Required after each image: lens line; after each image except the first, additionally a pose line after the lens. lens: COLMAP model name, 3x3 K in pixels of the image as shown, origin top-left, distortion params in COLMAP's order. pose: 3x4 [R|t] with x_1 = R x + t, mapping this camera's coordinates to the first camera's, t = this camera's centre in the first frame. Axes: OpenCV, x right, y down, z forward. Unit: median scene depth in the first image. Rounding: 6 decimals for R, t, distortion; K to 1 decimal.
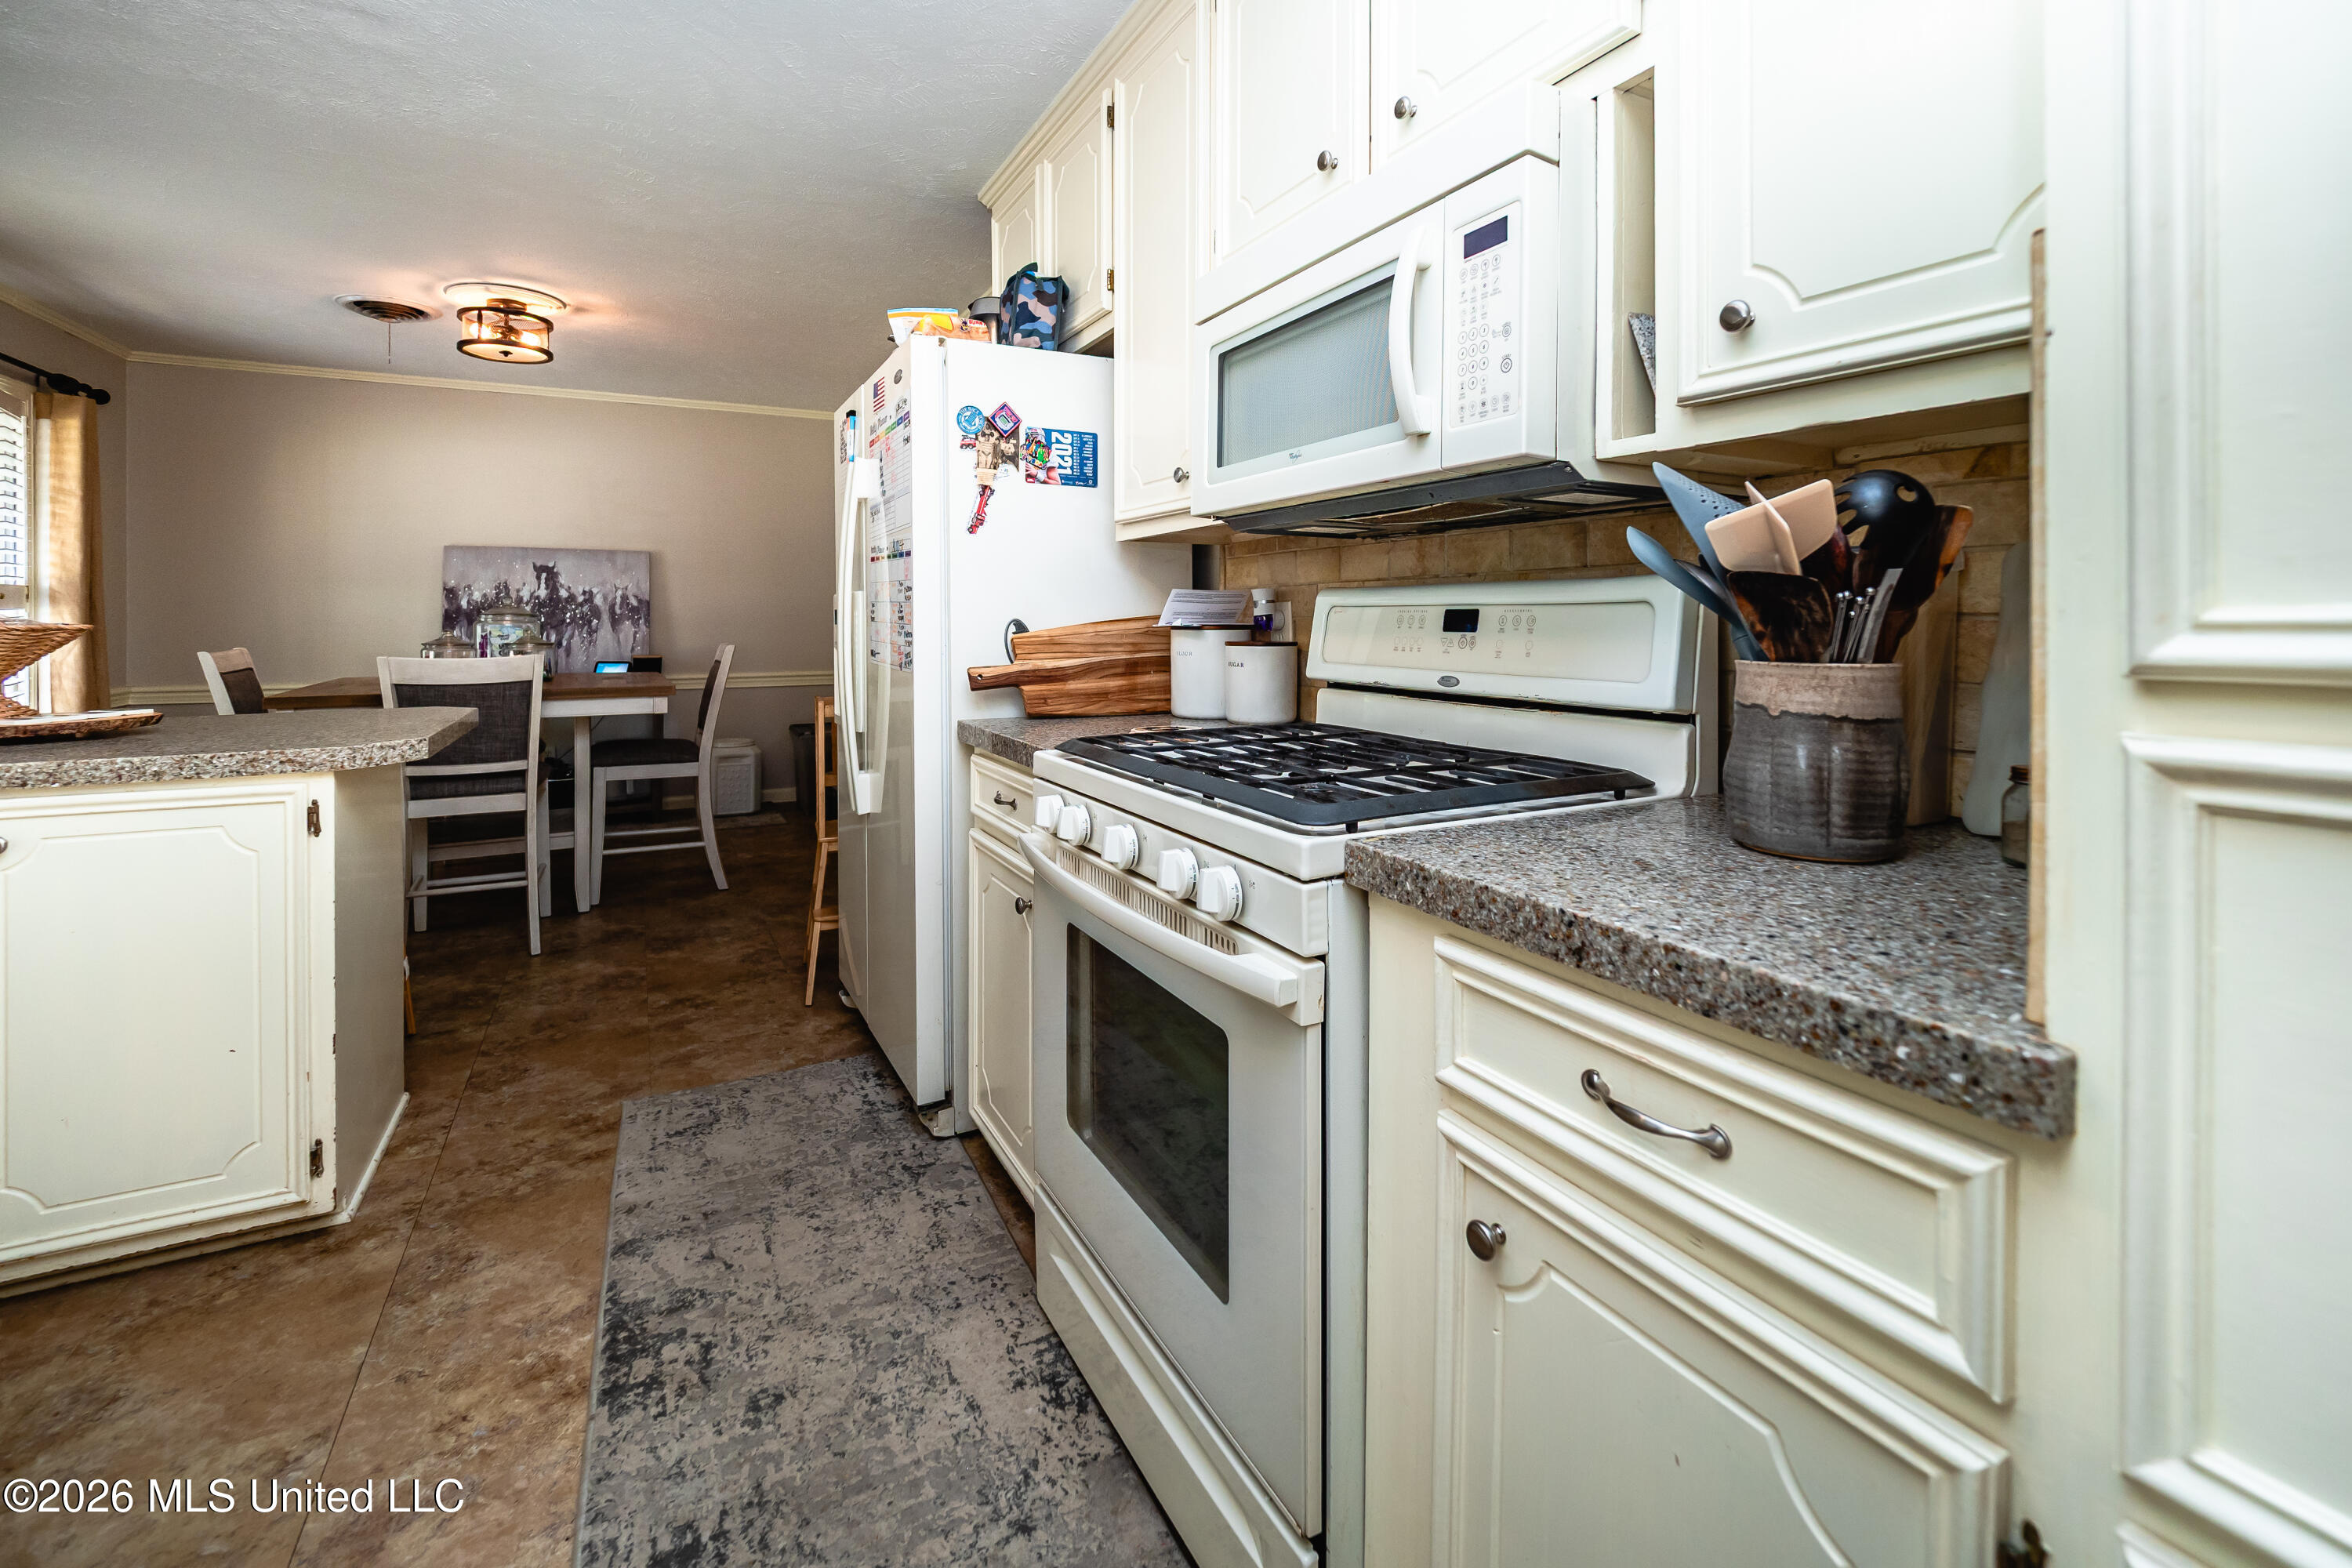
lens RADIAL K [[1019.6, 0, 1167.2], [0, 1019.6, 619.3], [0, 0, 1]] dist [-0.010982, -0.000215]
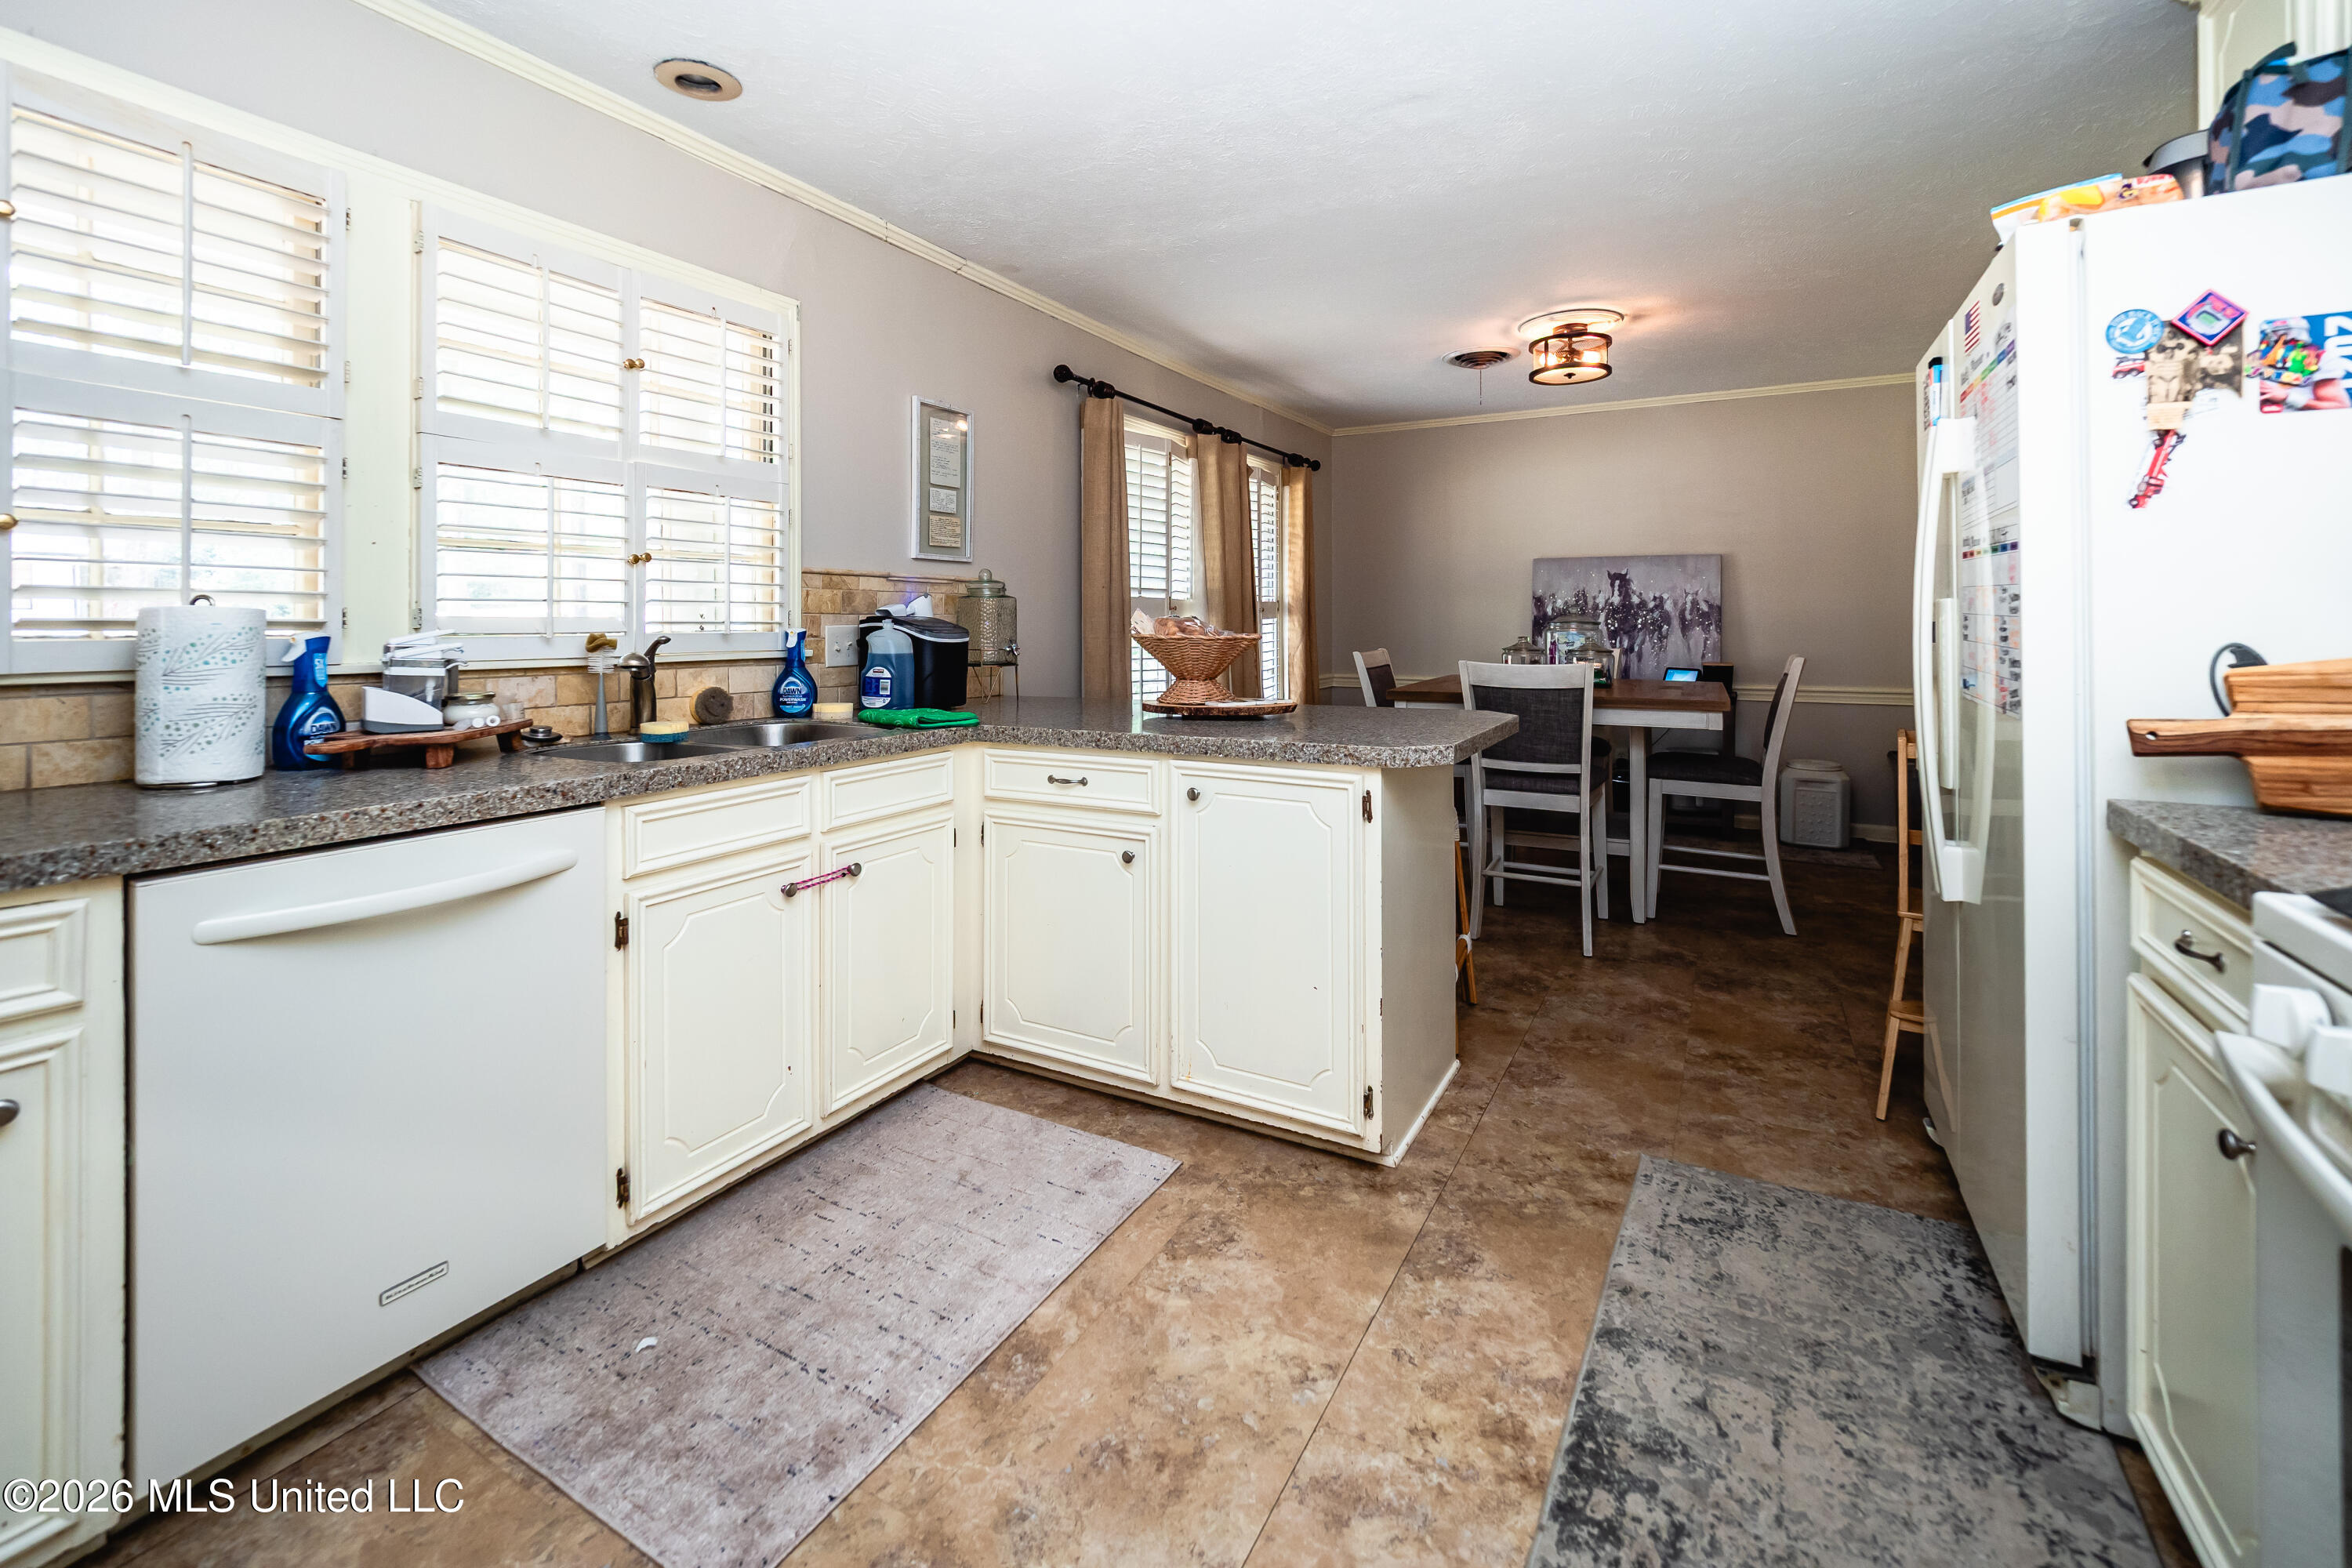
lens RADIAL K [[1019.6, 0, 1167.2], [0, 1019.6, 619.3], [0, 0, 1]] dist [-0.010982, -0.000215]
pose [[0.549844, -0.001936, -0.835265, 0.001344], [0.000932, 0.999998, -0.001704, -0.012812], [0.835267, 0.000159, 0.549844, 0.131119]]
